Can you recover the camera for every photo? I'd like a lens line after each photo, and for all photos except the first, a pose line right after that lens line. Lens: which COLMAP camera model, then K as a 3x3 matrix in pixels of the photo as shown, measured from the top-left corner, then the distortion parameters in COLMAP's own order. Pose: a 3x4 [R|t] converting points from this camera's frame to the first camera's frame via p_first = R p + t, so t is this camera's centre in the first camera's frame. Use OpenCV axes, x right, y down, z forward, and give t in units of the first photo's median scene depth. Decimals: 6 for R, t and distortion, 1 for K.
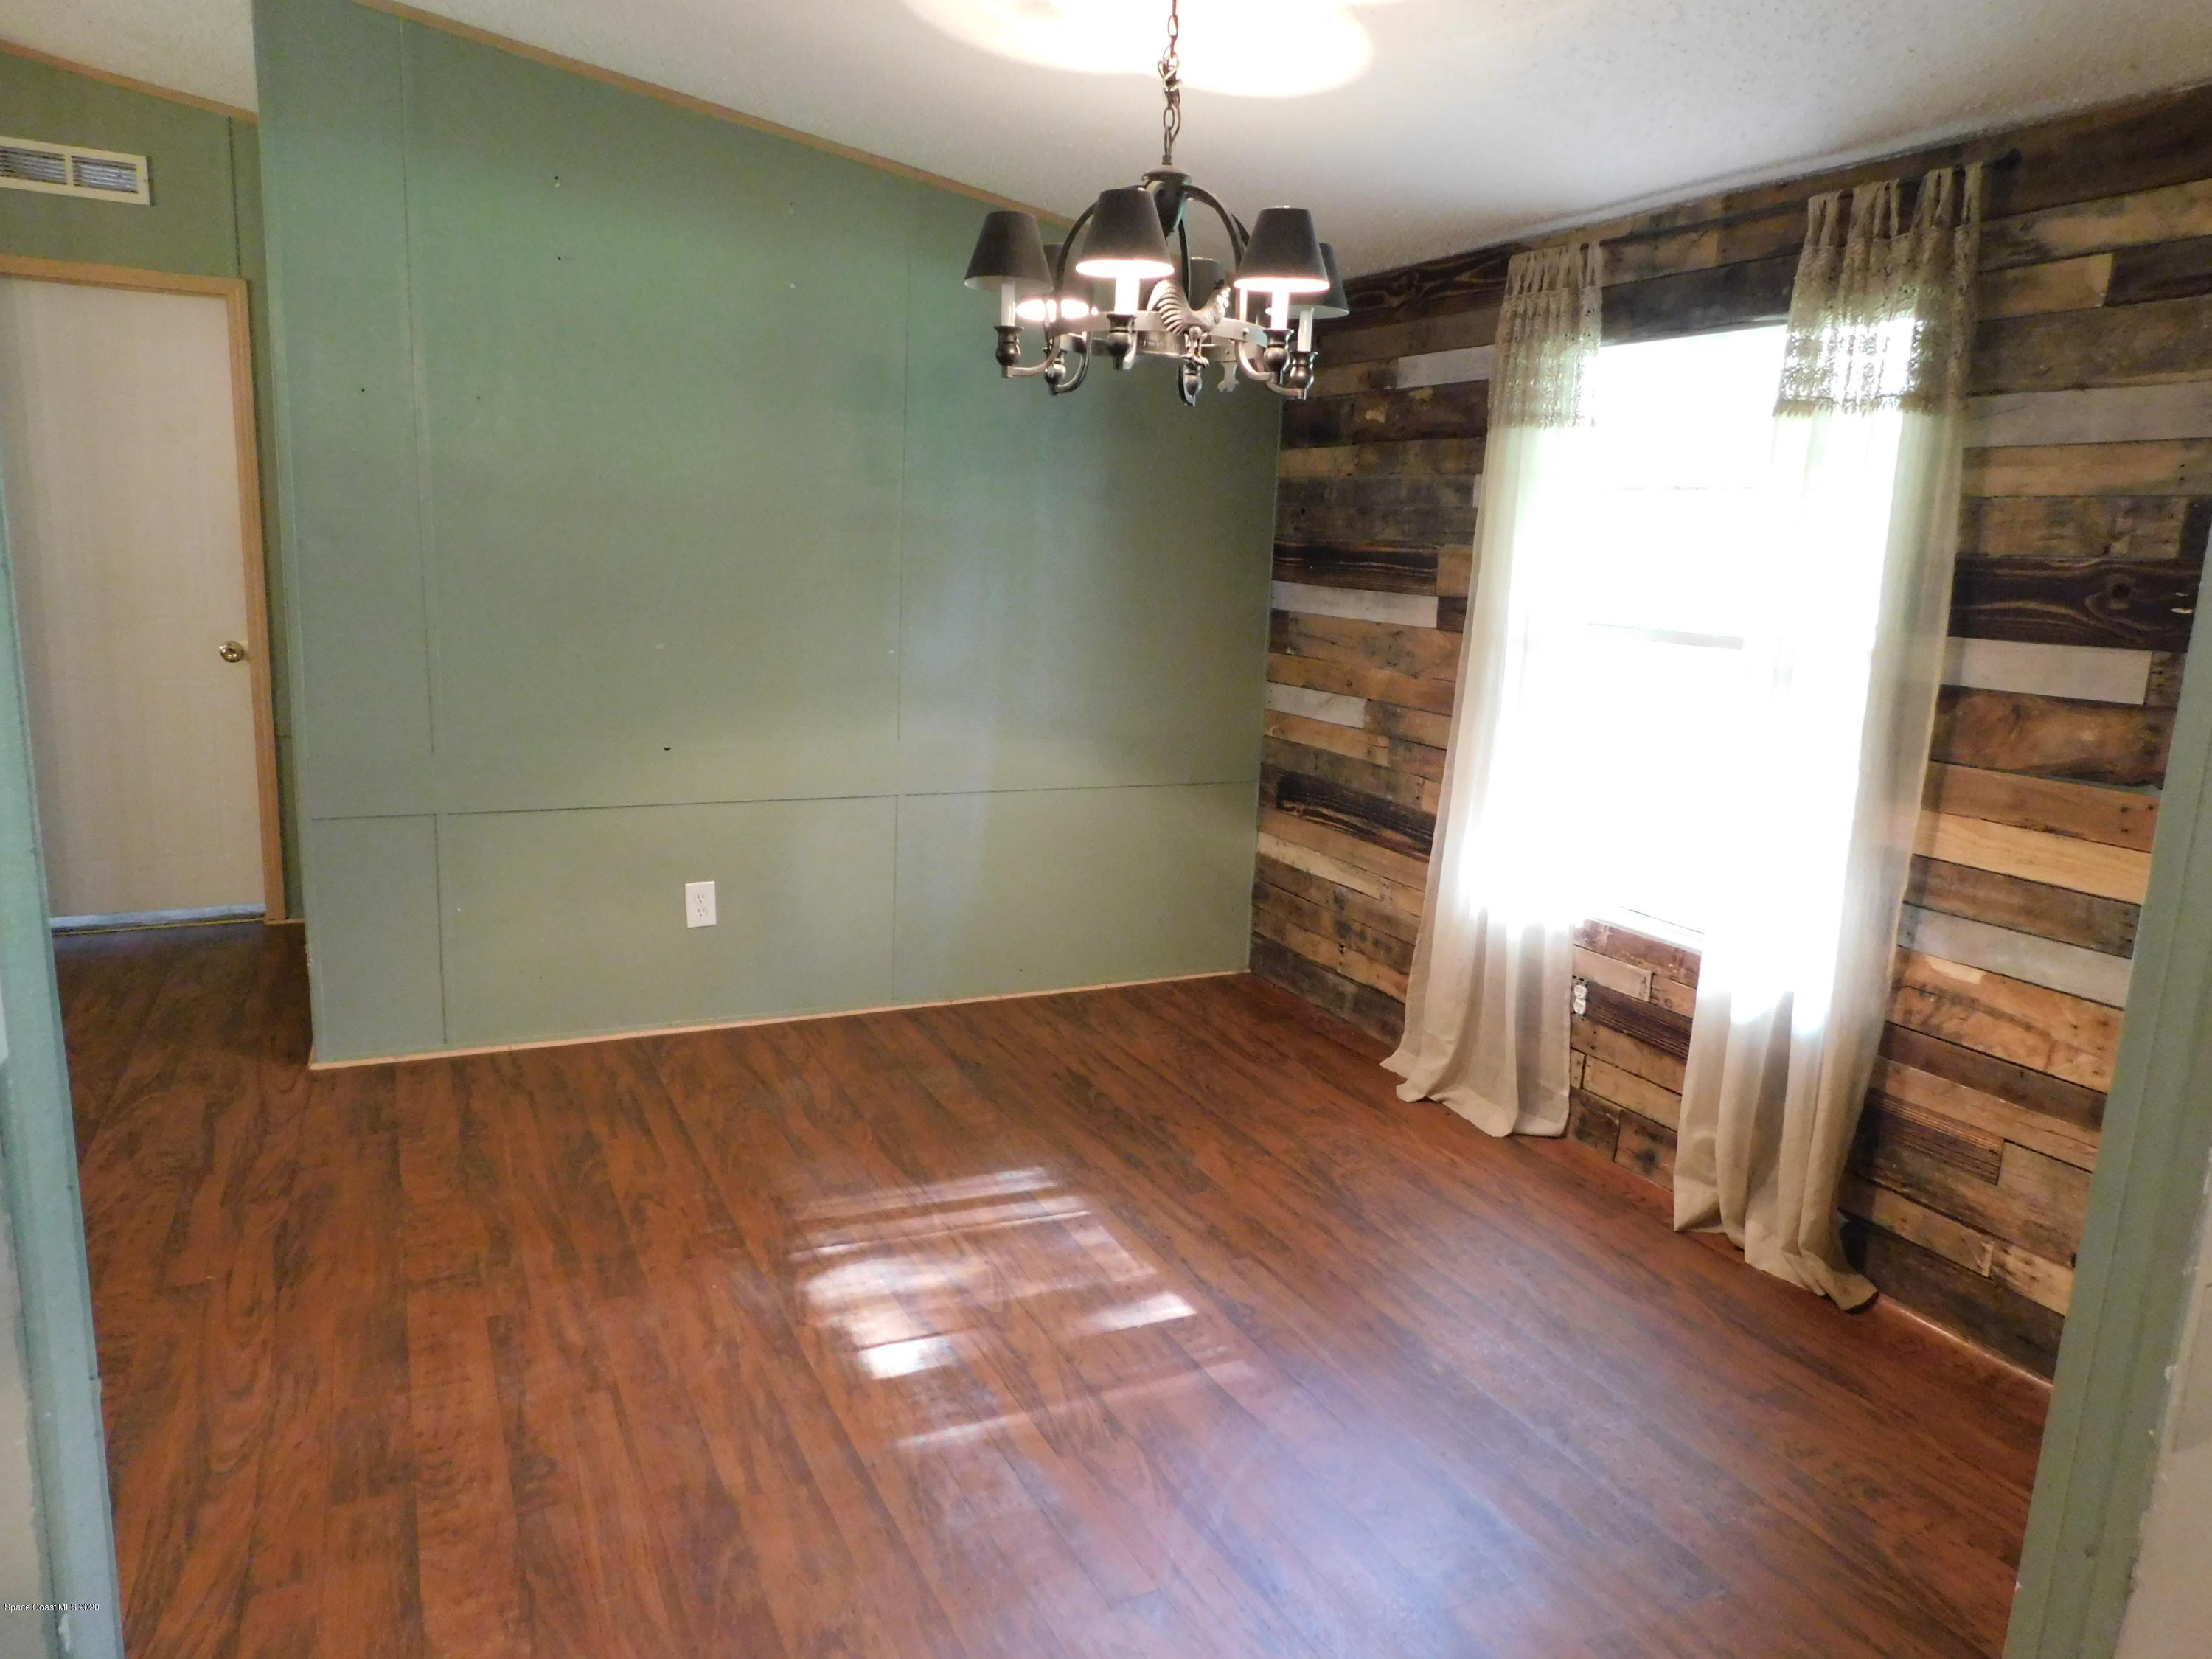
lens RADIAL K [[1453.7, 0, 1112.5], [0, 1453.7, 829.7], [0, 0, 1]] dist [-0.004064, -0.000510]
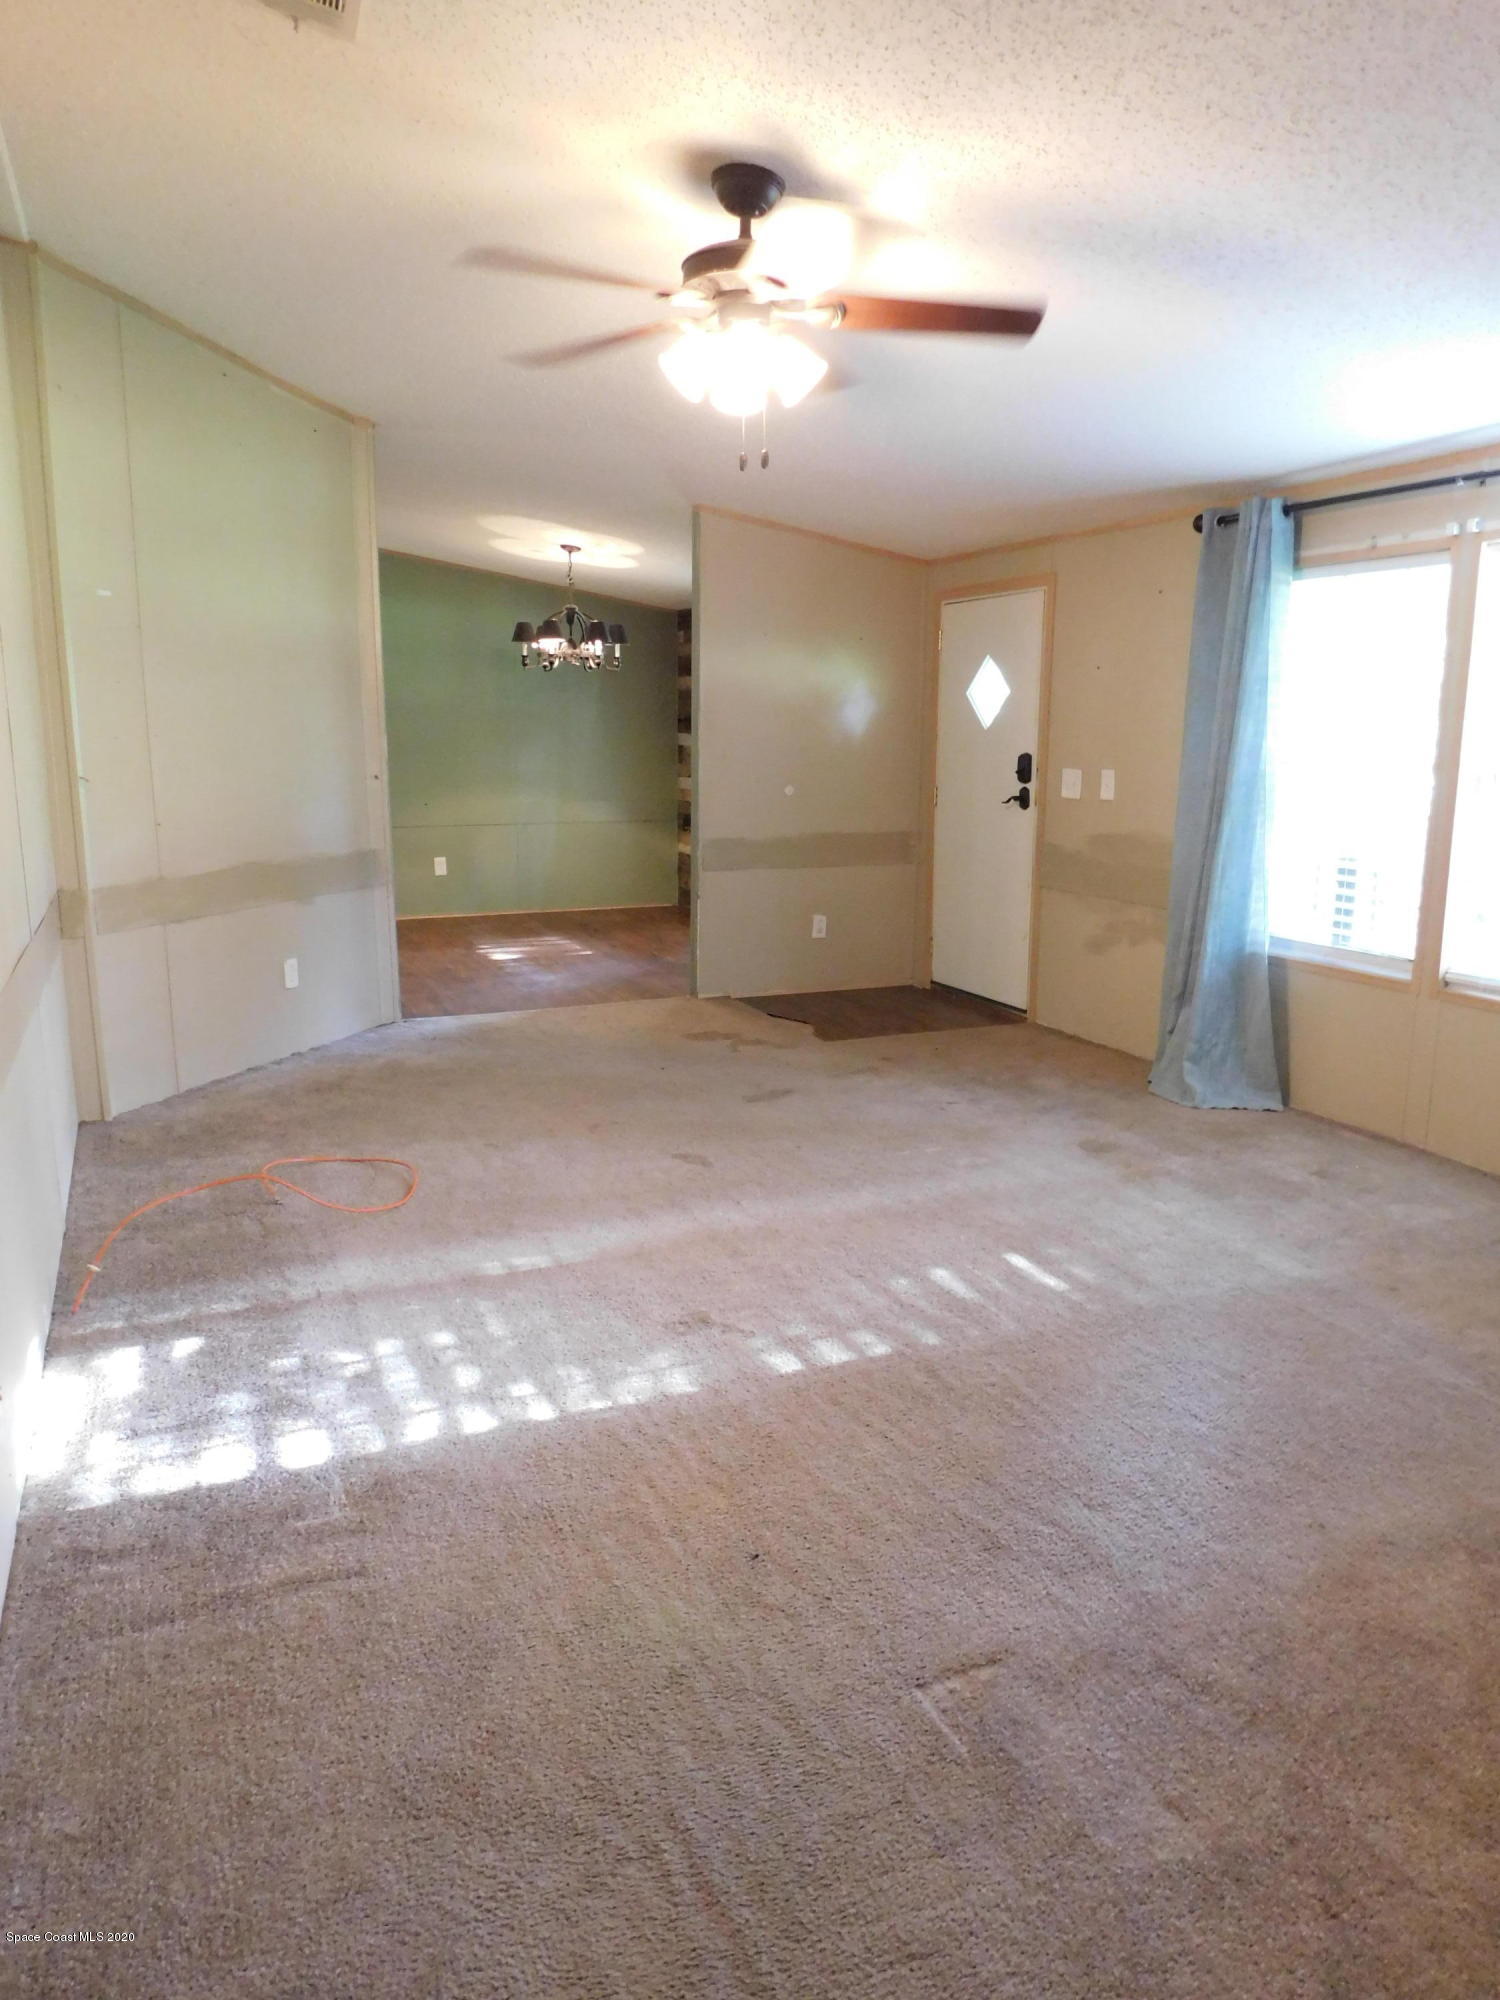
lens RADIAL K [[1314.4, 0, 747.8], [0, 1314.4, 999.8], [0, 0, 1]] dist [-0.004064, -0.000510]
pose [[0.998512, -0.026082, -0.047893, 0.514797], [0.026628, 0.999587, 0.010803, 0.393076], [0.047591, -0.012063, 0.998794, -1.832931]]
